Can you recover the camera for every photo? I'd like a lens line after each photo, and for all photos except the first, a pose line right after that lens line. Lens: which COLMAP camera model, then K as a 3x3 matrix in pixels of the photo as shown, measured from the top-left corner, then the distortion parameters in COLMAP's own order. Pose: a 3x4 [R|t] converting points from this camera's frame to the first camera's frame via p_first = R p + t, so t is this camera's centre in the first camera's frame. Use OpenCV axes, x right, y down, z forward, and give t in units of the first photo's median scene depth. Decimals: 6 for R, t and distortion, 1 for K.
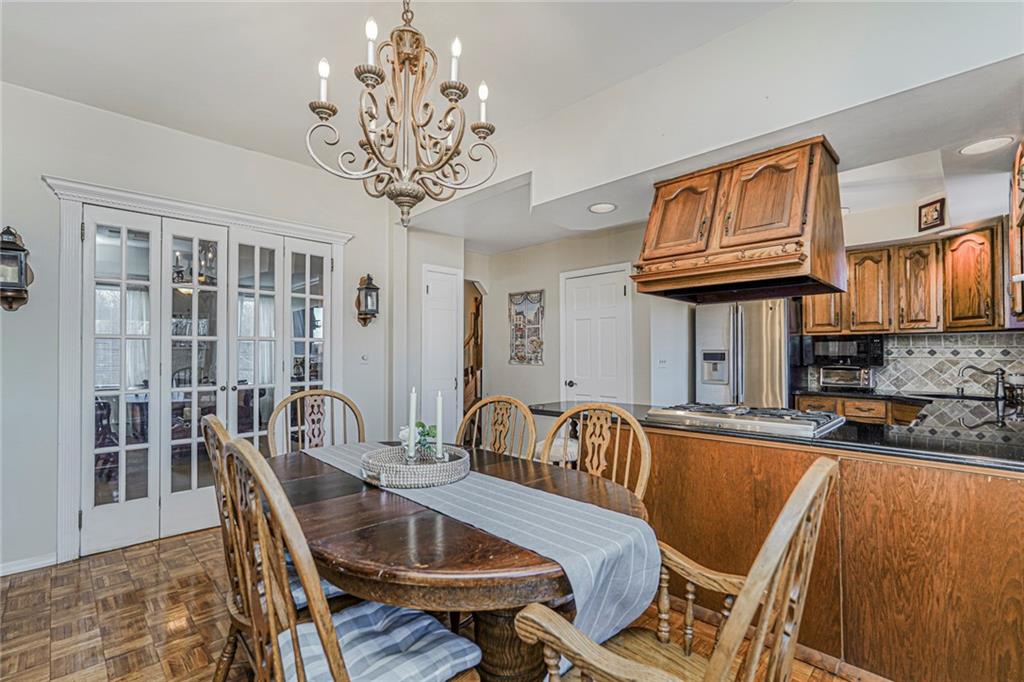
lens RADIAL K [[462.4, 0, 517.3], [0, 462.4, 347.3], [0, 0, 1]] dist [-0.001060, 0.000977]
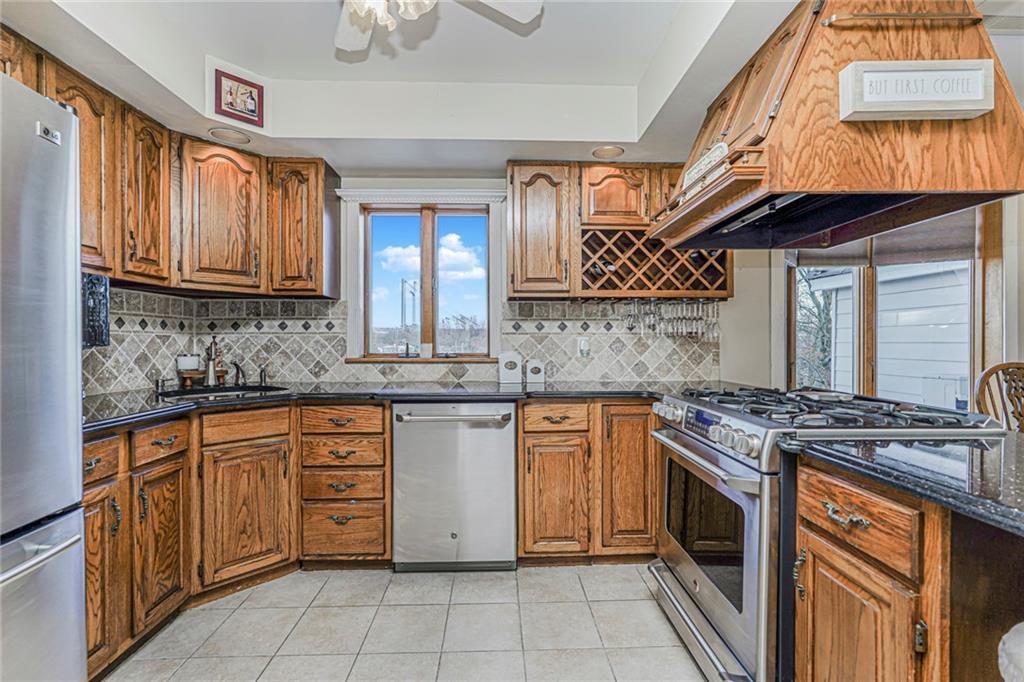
lens RADIAL K [[451.2, 0, 493.4], [0, 451.2, 341.9], [0, 0, 1]] dist [-0.014970, 0.010105]
pose [[-0.711664, -0.000484, 0.702519, 0.394031], [-0.005314, 0.999975, -0.004695, 0.069276], [-0.702500, -0.007074, -0.711649, 2.020804]]
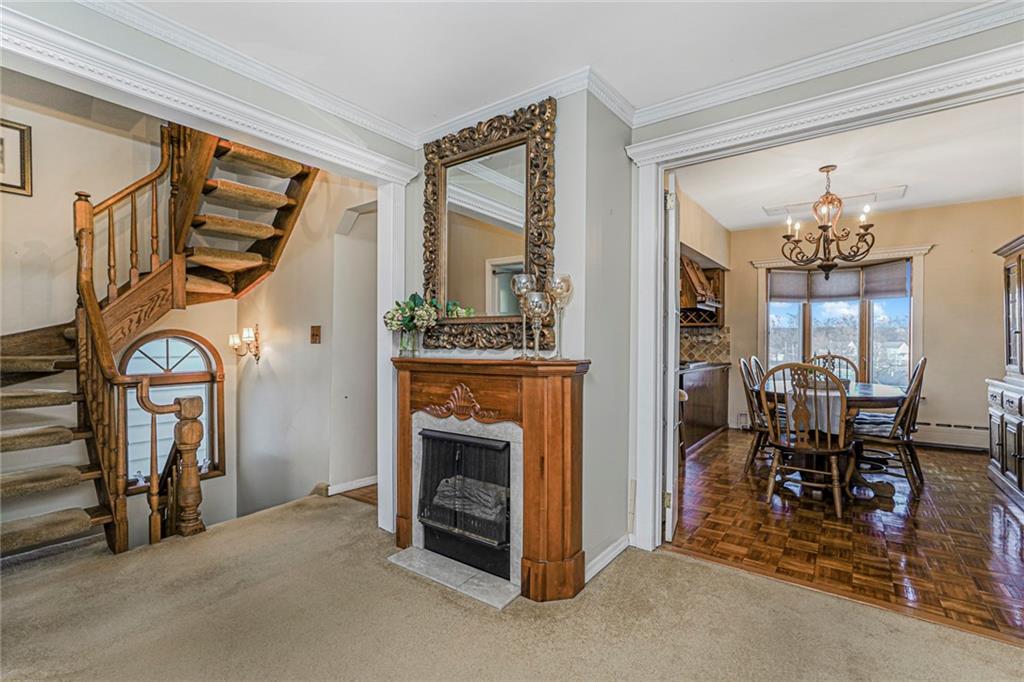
lens RADIAL K [[446.3, 0, 507.1], [0, 446.3, 341.5], [0, 0, 1]] dist [-0.015373, 0.009042]
pose [[-0.131258, -0.005267, 0.991334, -1.809345], [-0.011948, 0.999922, 0.003730, 0.044580], [-0.991276, -0.011355, -0.131310, 2.388429]]
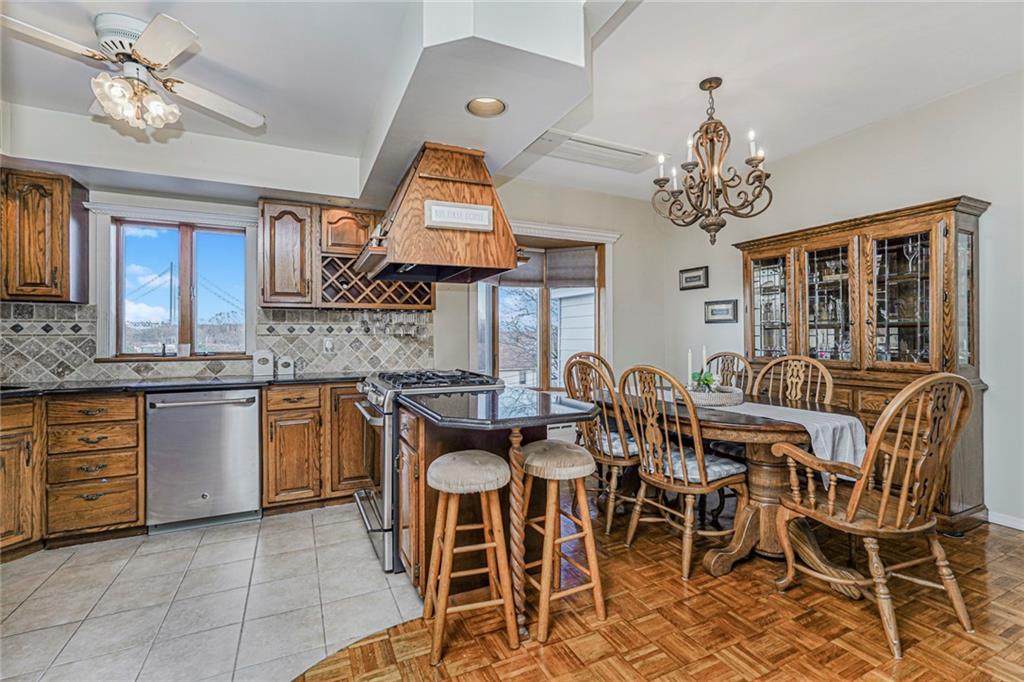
lens RADIAL K [[468.4, 0, 500.3], [0, 468.4, 334.2], [0, 0, 1]] dist [-0.017935, 0.010844]
pose [[-0.934390, 0.007539, 0.356173, -0.097811], [0.002163, 0.999878, -0.015490, 0.062362], [-0.356246, -0.013703, -0.934292, 2.306337]]
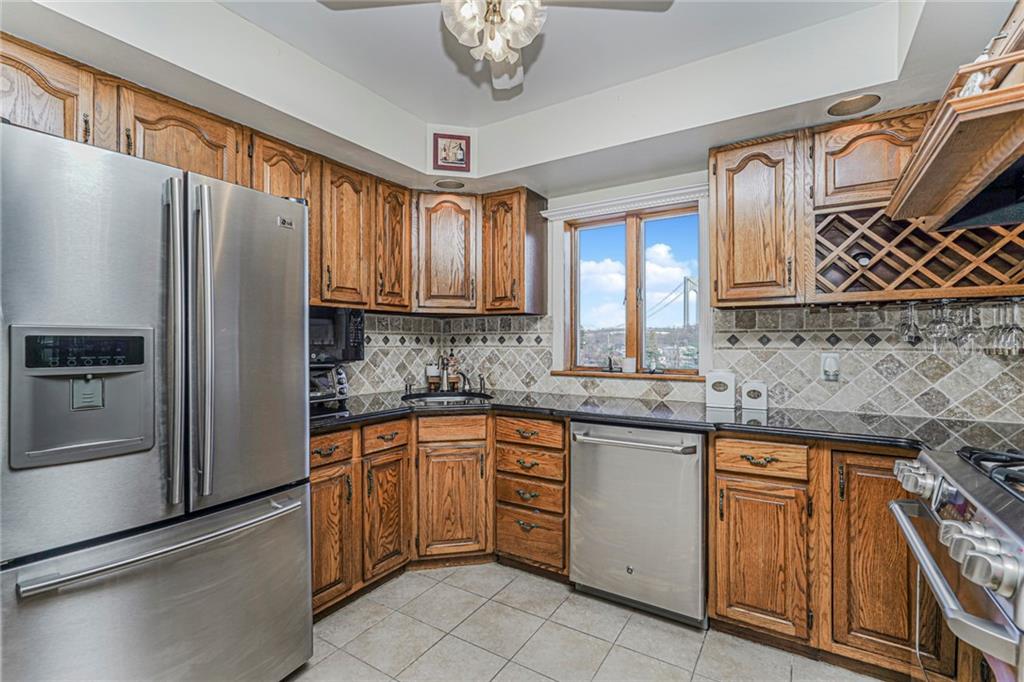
lens RADIAL K [[446.3, 0, 507.1], [0, 446.3, 341.5], [0, 0, 1]] dist [-0.015373, 0.009042]
pose [[-0.207701, 0.000827, 0.978192, 0.314555], [-0.007705, 0.999967, -0.002482, 0.027726], [-0.978162, -0.008053, -0.207688, 1.802716]]
